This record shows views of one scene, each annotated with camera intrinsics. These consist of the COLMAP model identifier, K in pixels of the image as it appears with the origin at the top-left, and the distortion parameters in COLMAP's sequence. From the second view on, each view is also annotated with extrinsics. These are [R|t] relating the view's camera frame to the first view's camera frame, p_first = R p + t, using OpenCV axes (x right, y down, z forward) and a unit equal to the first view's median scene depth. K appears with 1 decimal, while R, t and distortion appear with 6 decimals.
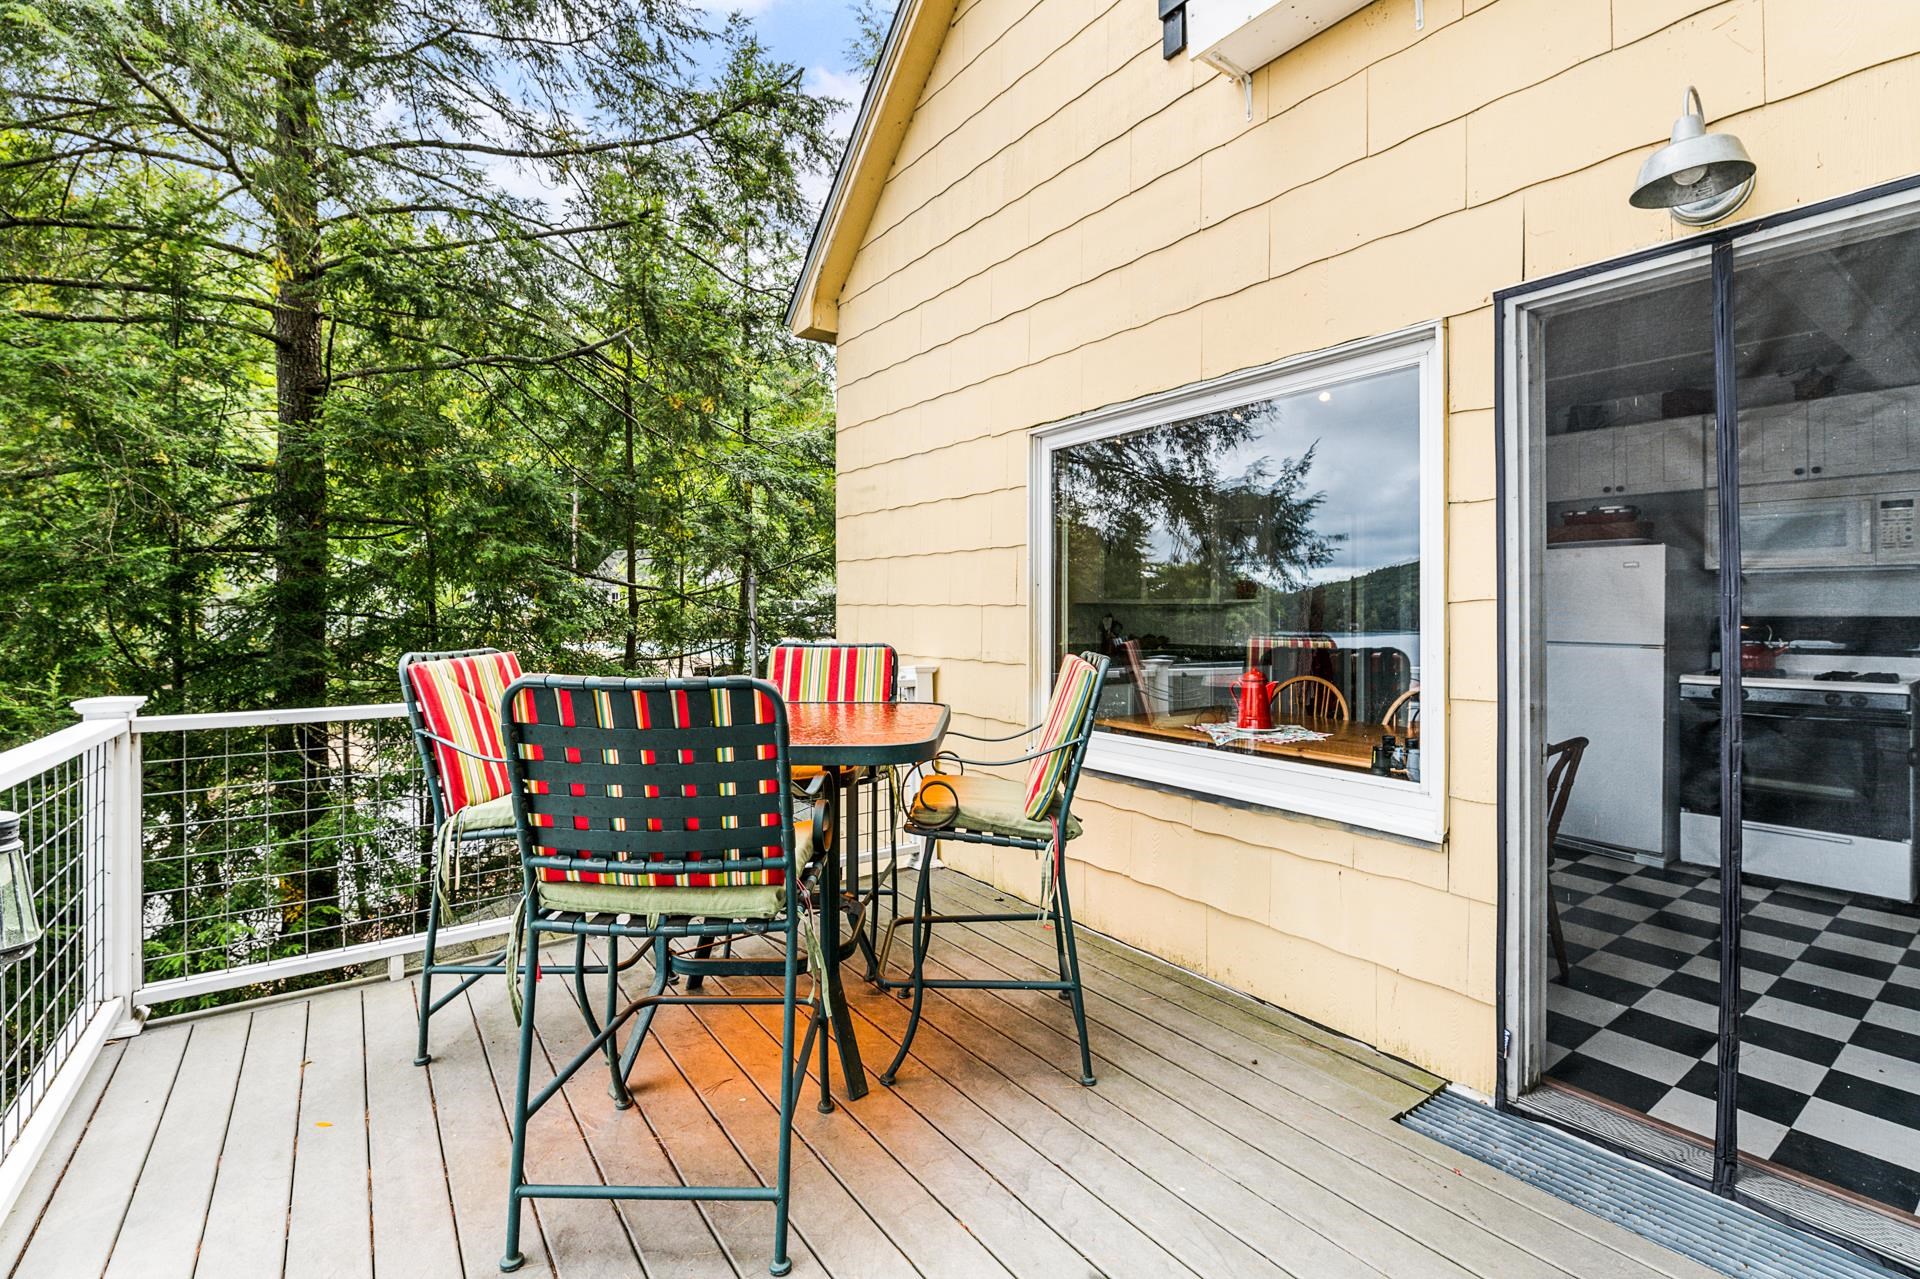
lens RADIAL K [[858.4, 0, 968.1], [0, 858.4, 597.7], [0, 0, 1]] dist [-0.026169, -0.000297]
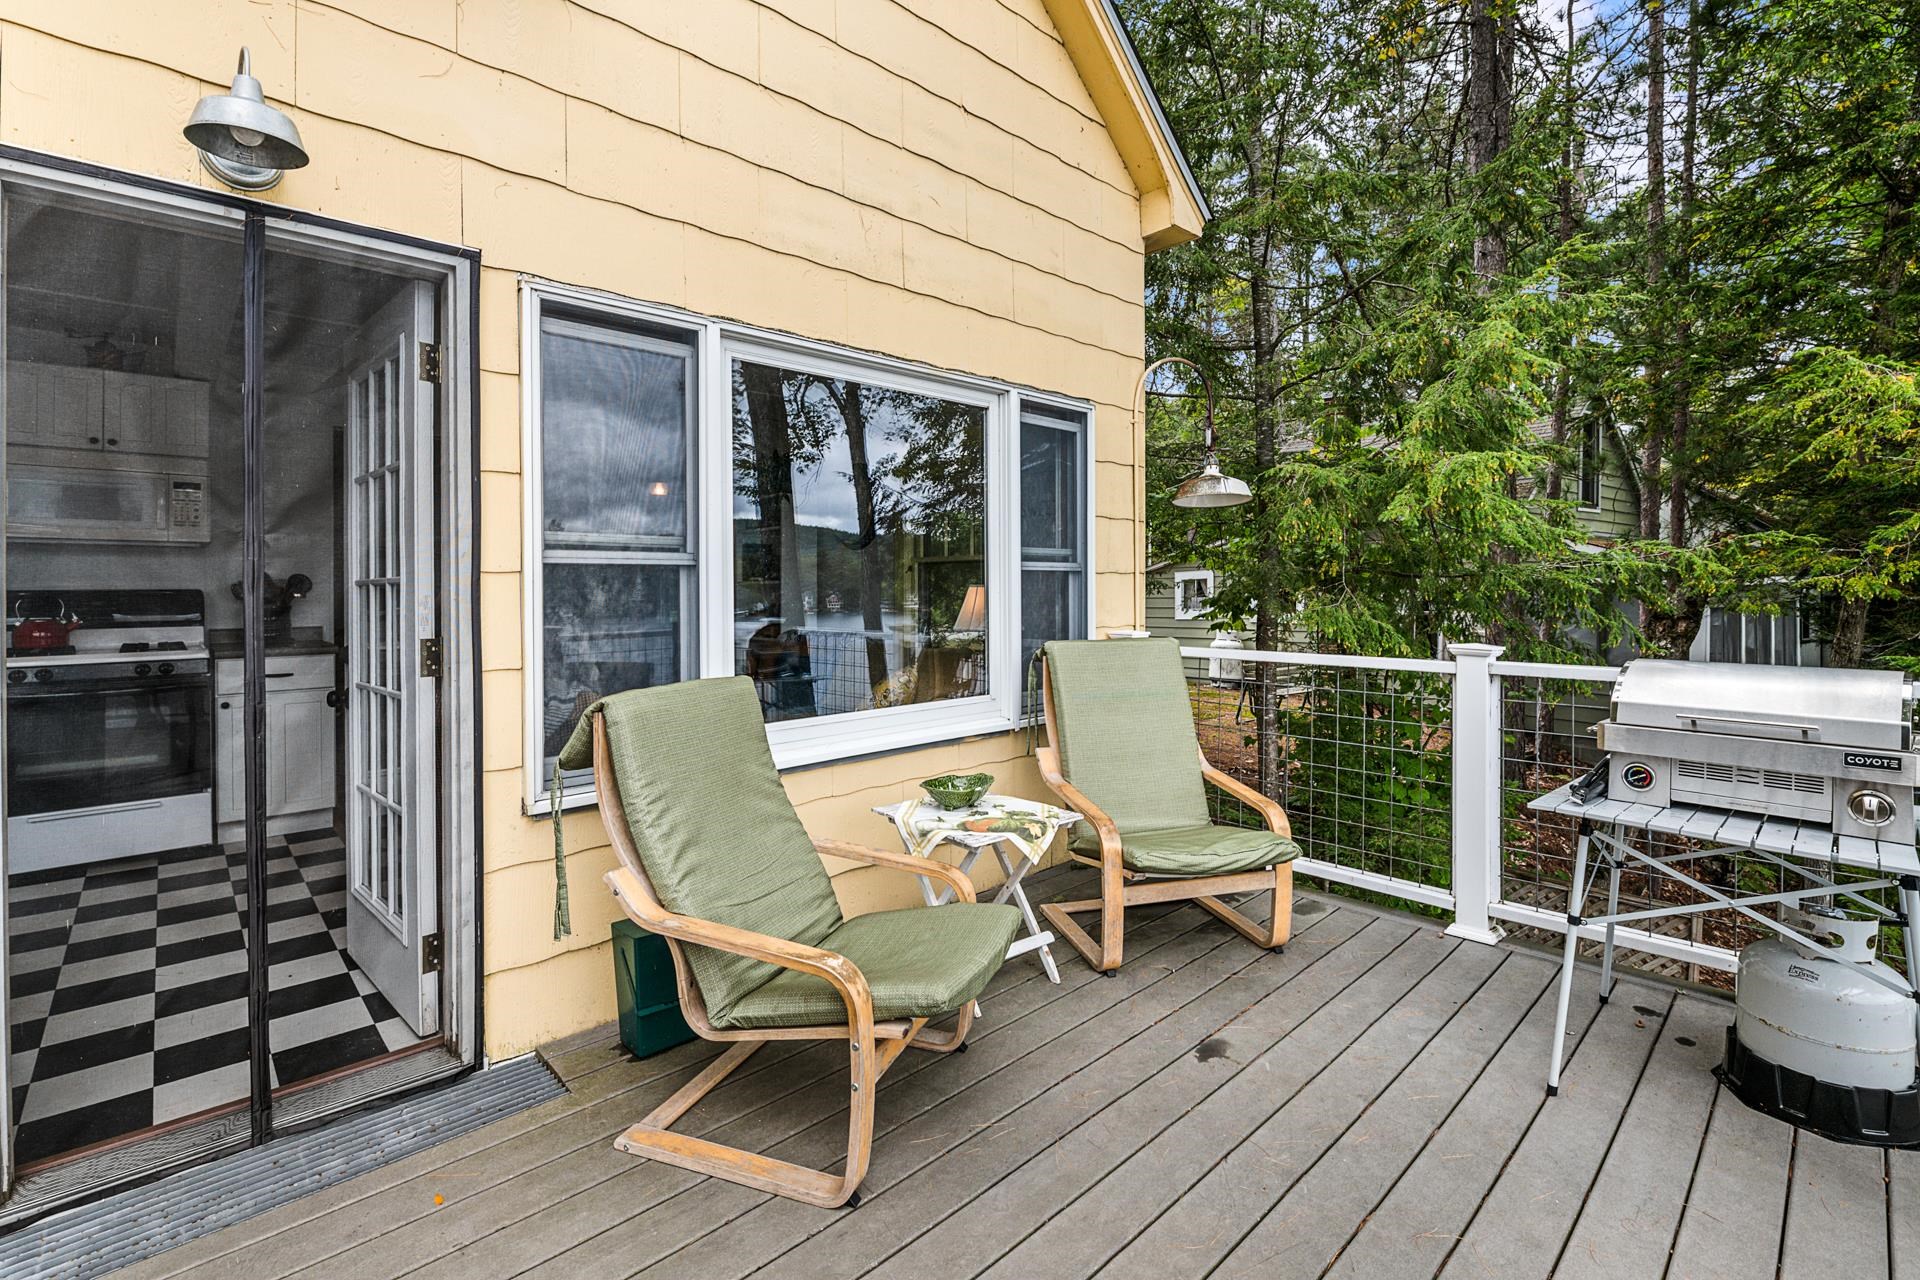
lens RADIAL K [[858.4, 0, 968.1], [0, 858.4, 598.2], [0, 0, 1]] dist [-0.026169, -0.000297]
pose [[-0.134787, -0.012854, 0.990791, -0.226422], [-0.012204, 0.999862, 0.011311, 0.019240], [-0.990799, -0.010567, -0.134925, 0.270869]]
